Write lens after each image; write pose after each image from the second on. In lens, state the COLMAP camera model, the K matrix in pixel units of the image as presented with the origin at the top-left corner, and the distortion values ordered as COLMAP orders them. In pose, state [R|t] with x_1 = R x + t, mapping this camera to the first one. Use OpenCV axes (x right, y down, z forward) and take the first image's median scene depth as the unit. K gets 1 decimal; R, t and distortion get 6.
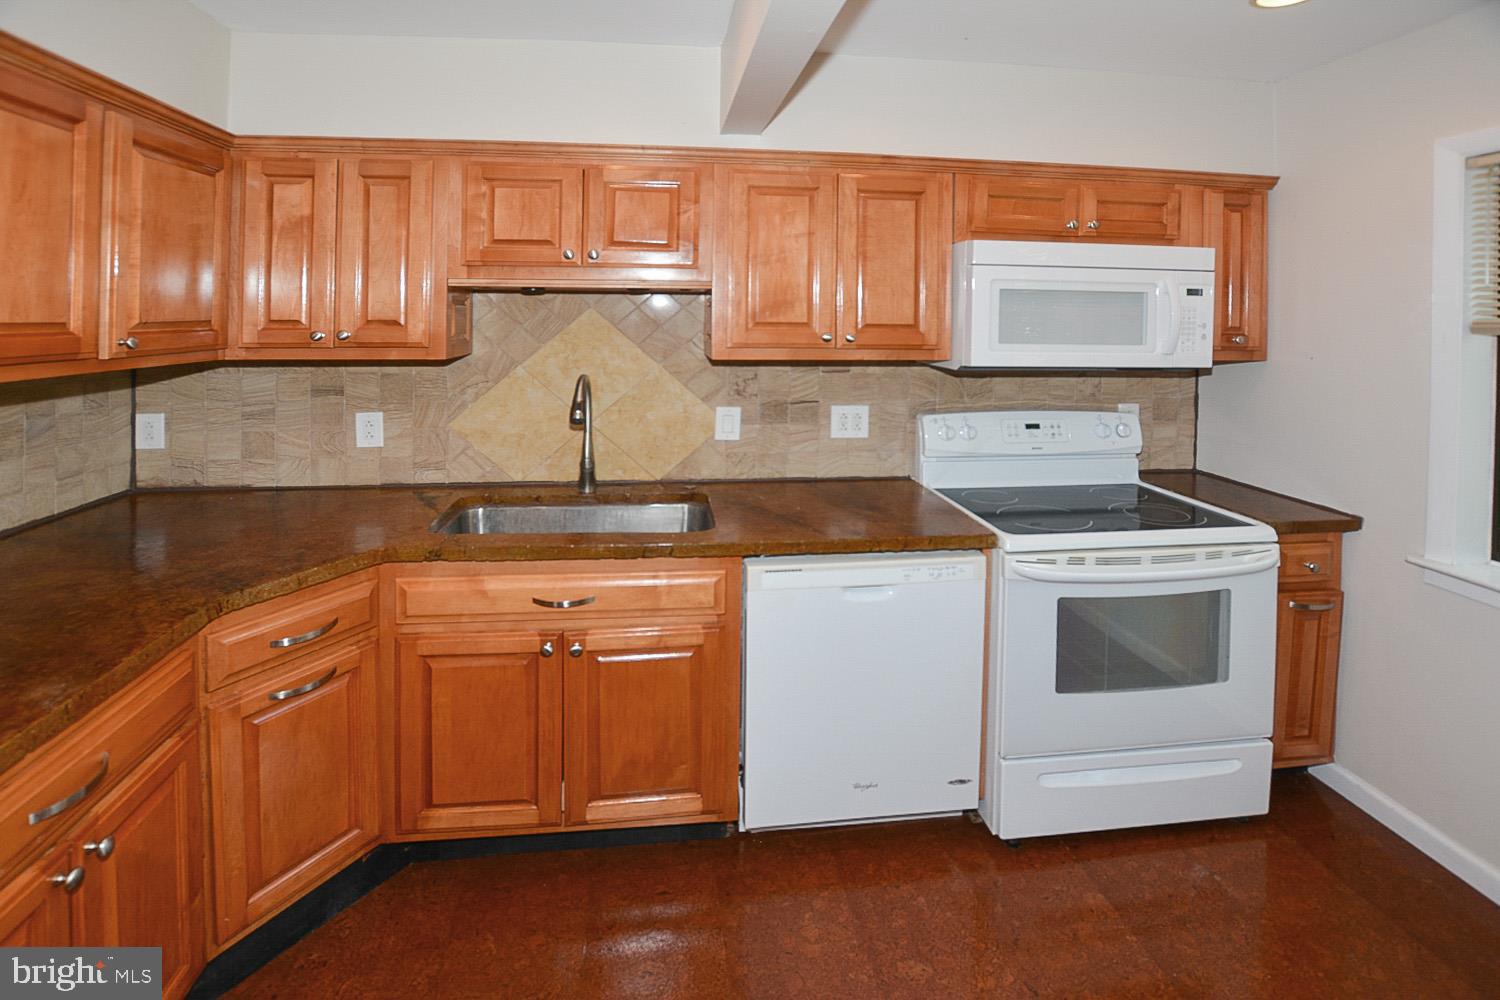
lens RADIAL K [[751.6, 0, 660.0], [0, 751.6, 338.6], [0, 0, 1]] dist [-0.016372, 0.000480]
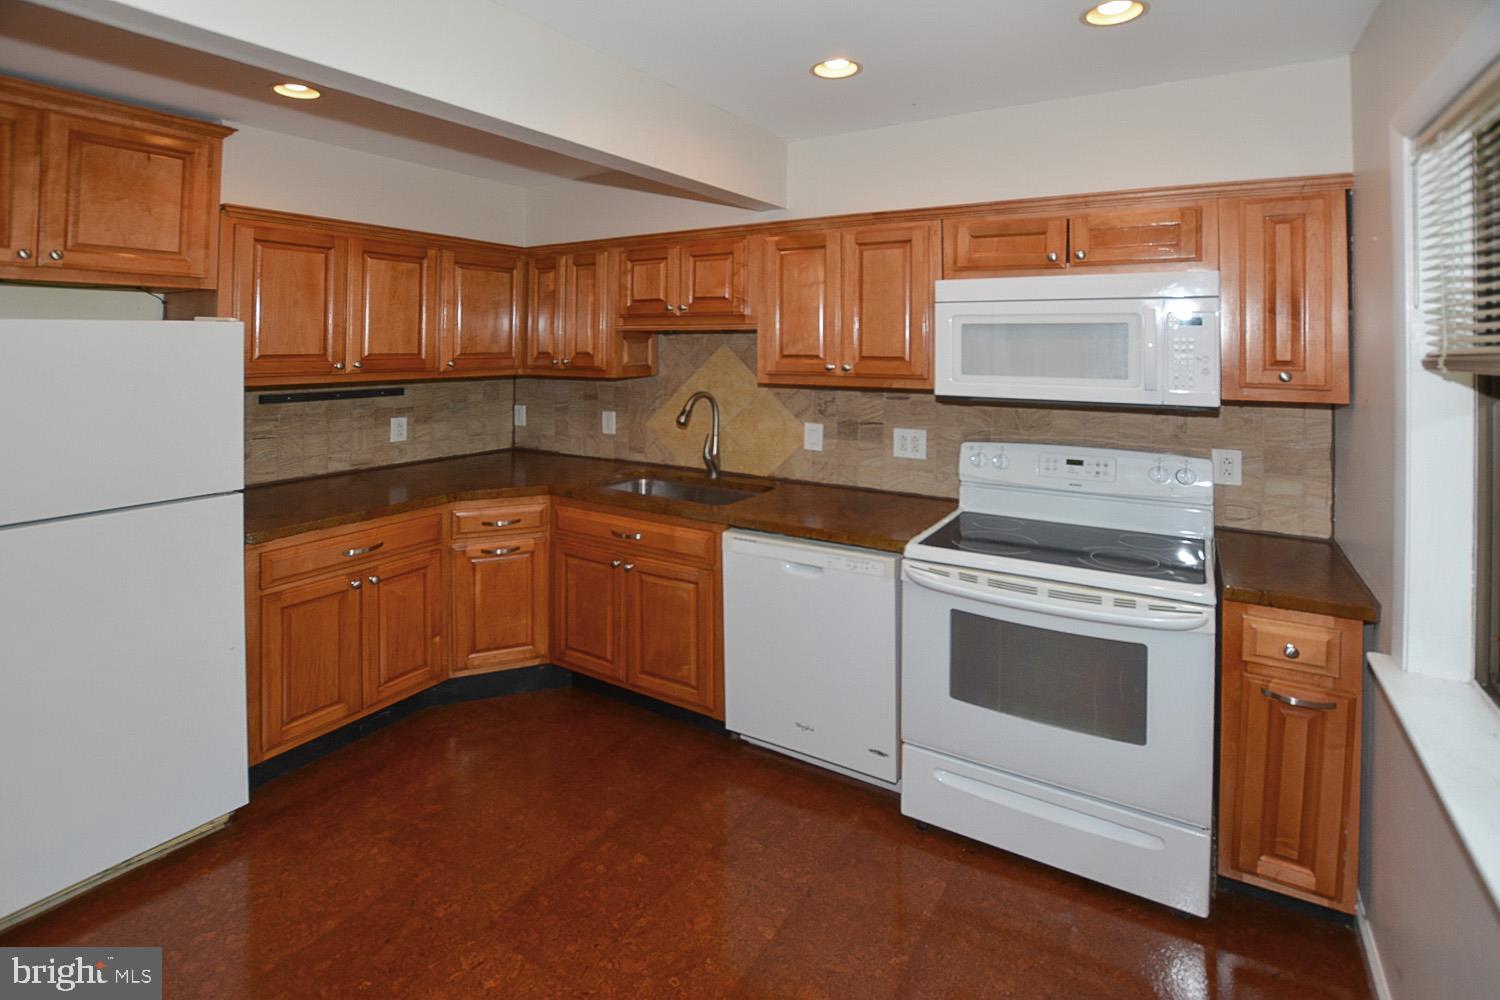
lens RADIAL K [[745.5, 0, 694.1], [0, 745.5, 356.1], [0, 0, 1]] dist [-0.020421, -0.000510]
pose [[0.752121, 0.003673, -0.659015, 0.774465], [-0.018135, 0.999721, -0.015125, 0.003093], [0.658776, 0.023328, 0.751977, -0.051939]]
